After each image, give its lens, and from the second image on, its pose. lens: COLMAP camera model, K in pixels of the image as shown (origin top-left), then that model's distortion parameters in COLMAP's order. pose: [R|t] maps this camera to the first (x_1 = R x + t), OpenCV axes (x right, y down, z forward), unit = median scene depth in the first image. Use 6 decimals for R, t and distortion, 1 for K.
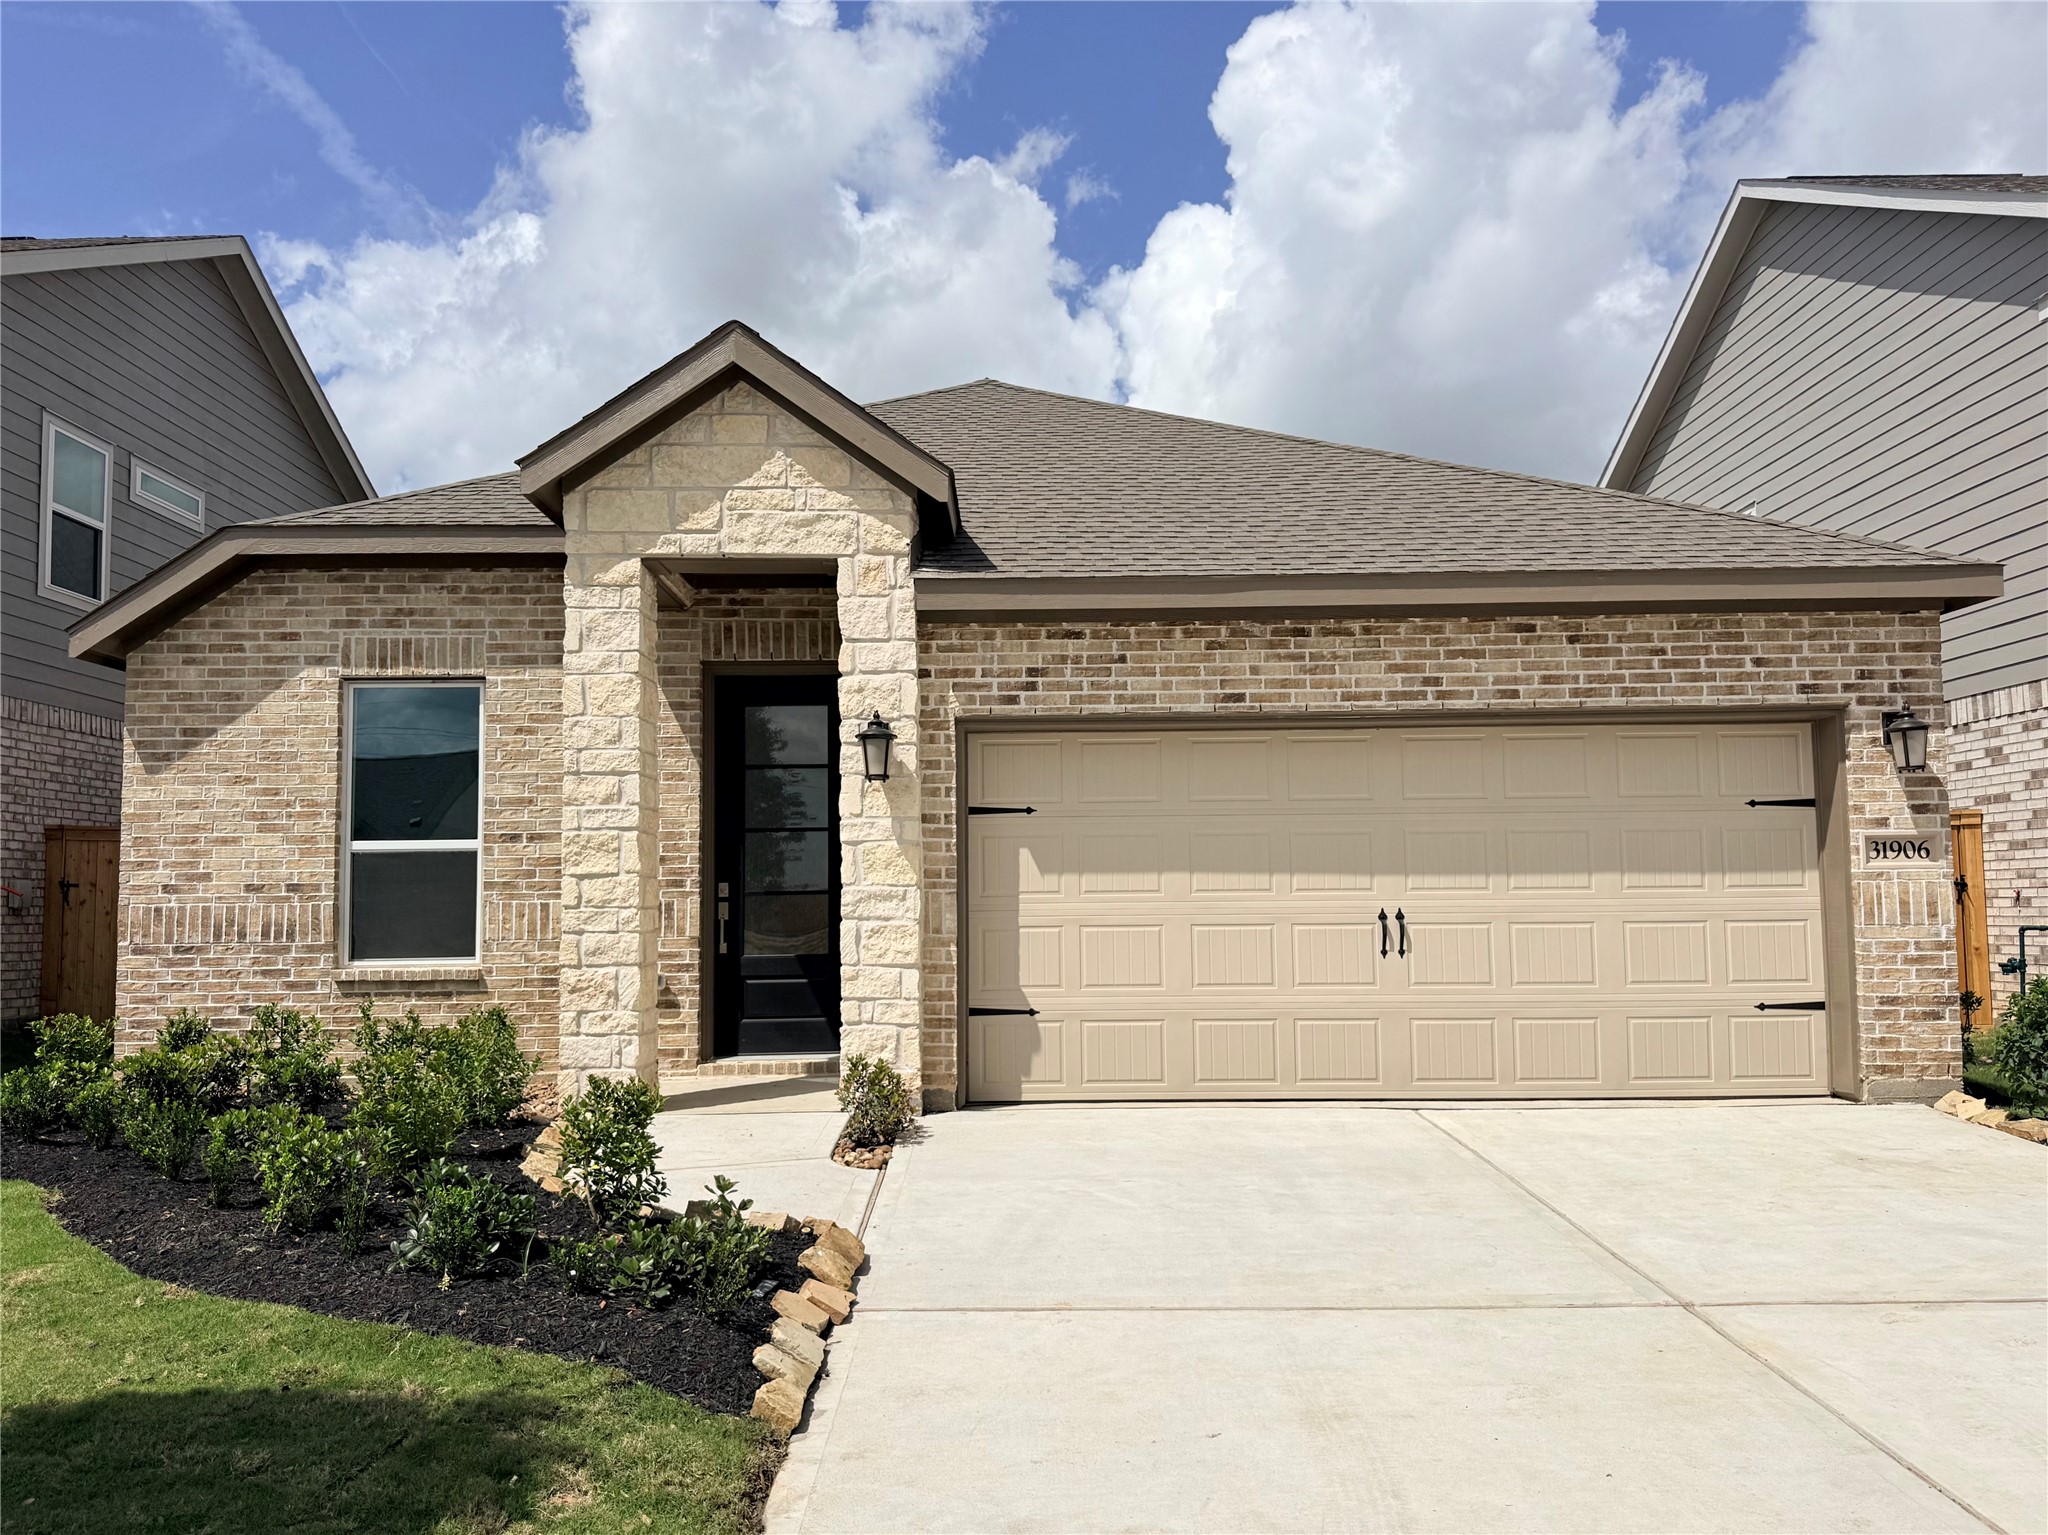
lens RADIAL K [[1862.3, 0, 1024.0], [0, 1862.3, 767.5], [0, 0, 1]] dist [0.006721, -0.013155]
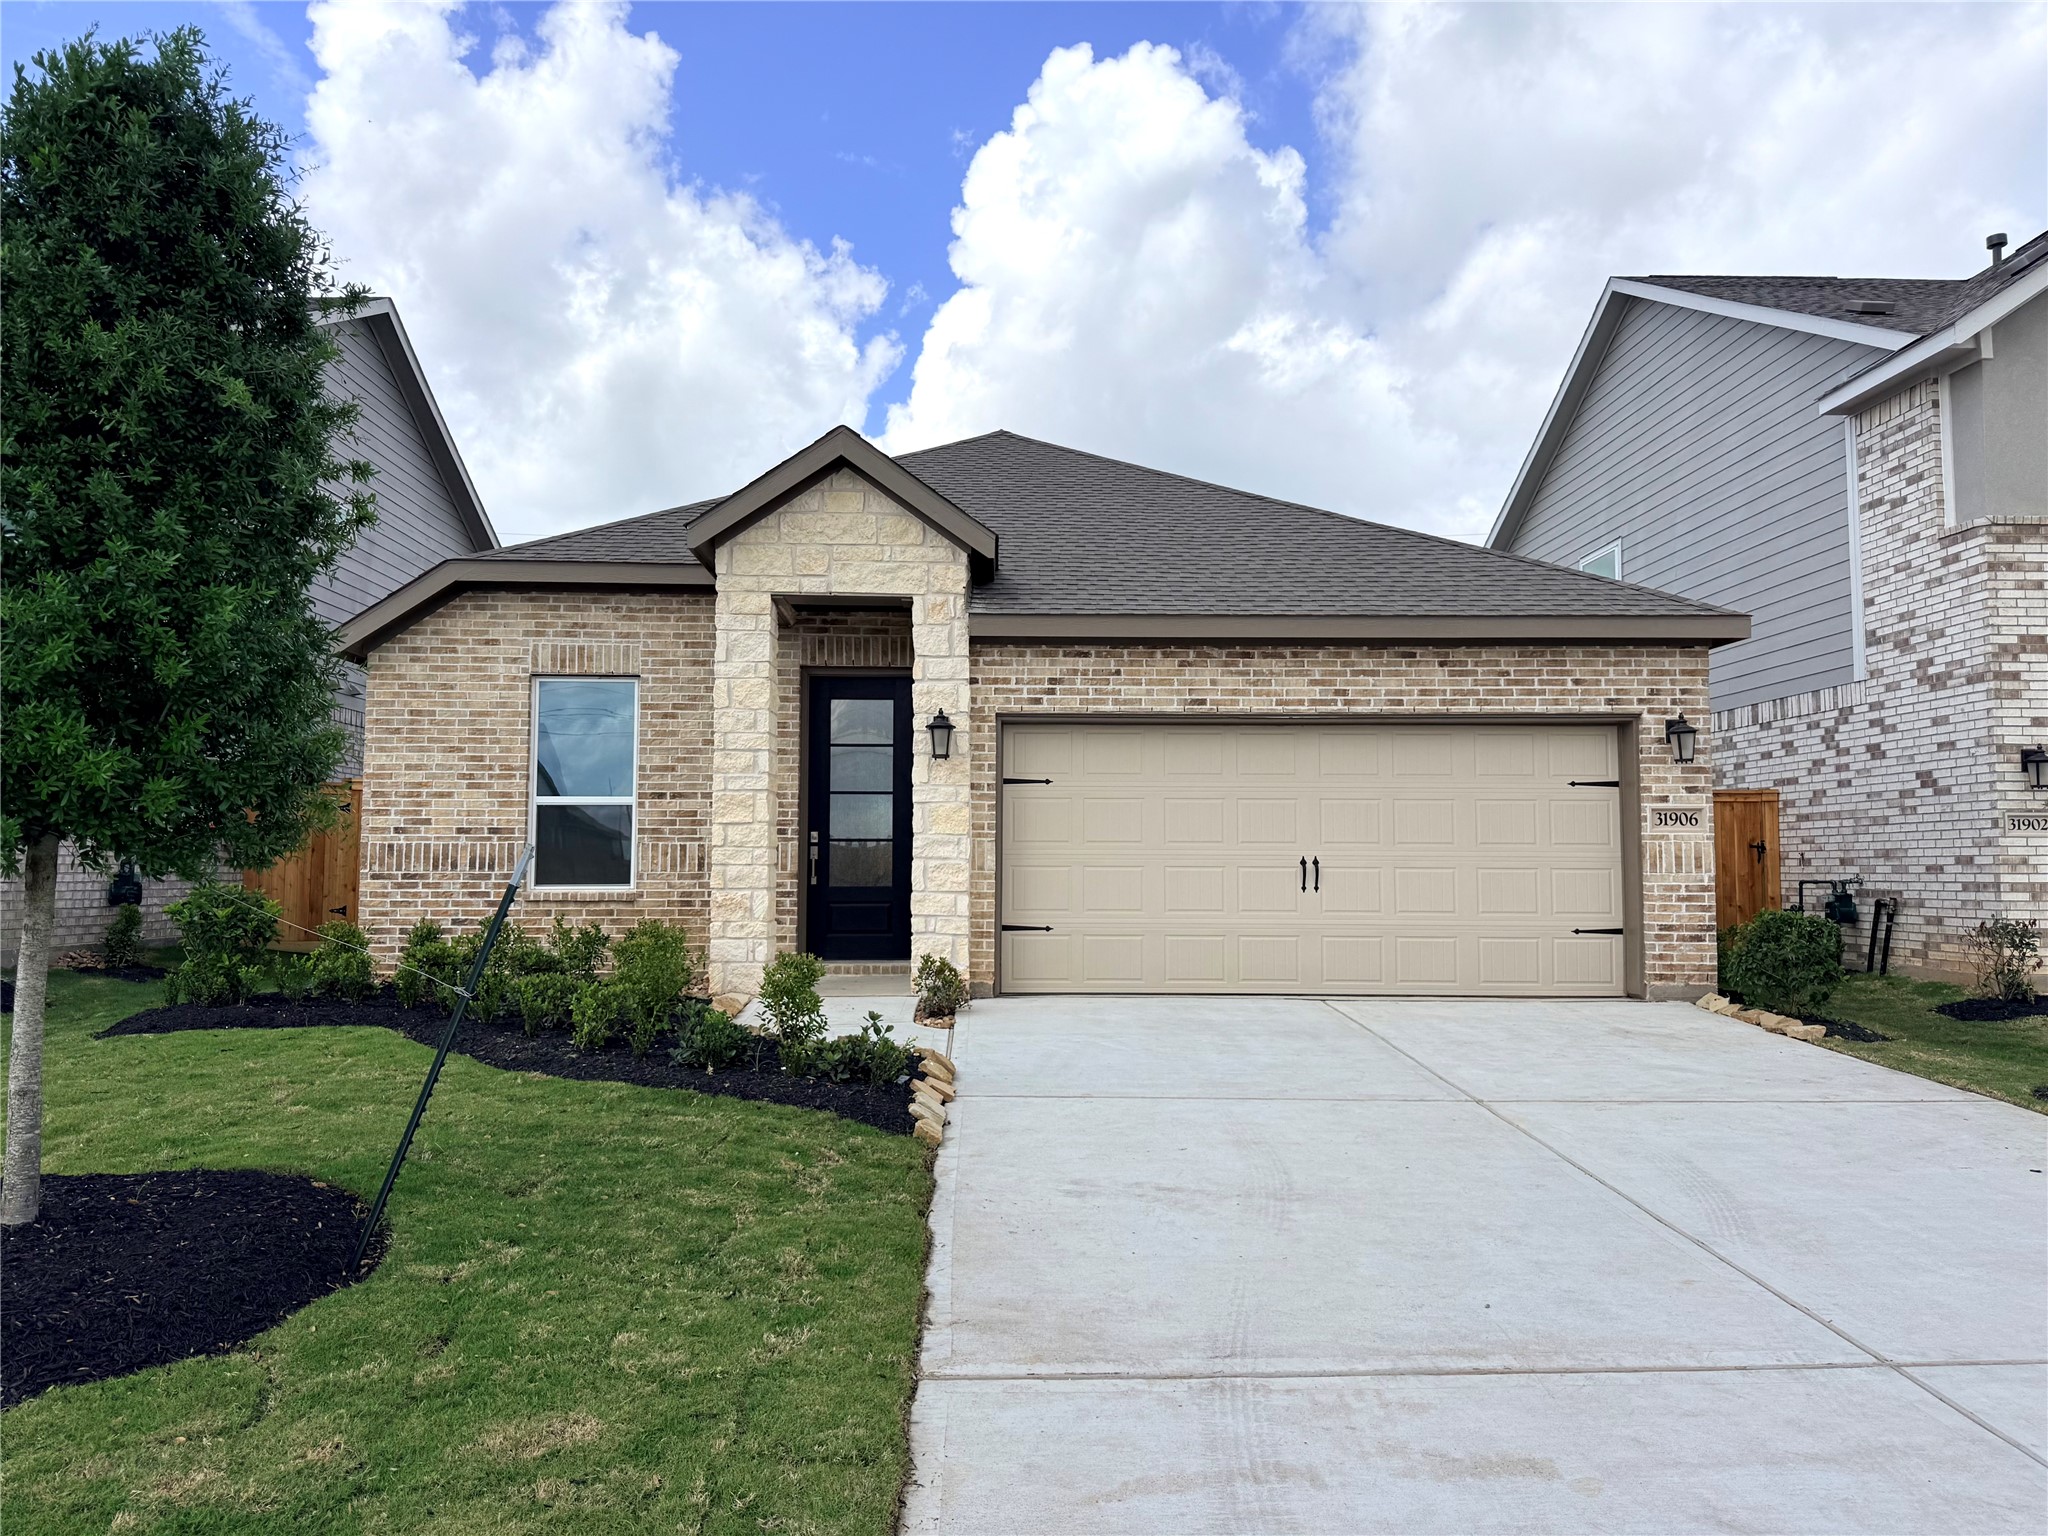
lens RADIAL K [[1862.3, 0, 1024.0], [0, 1862.3, 768.0], [0, 0, 1]] dist [0.006721, -0.013155]
pose [[0.999603, 0.014839, 0.023961, -0.048035], [-0.015318, 0.999684, 0.019935, -0.013924], [-0.023658, -0.020294, 0.999514, -0.372879]]
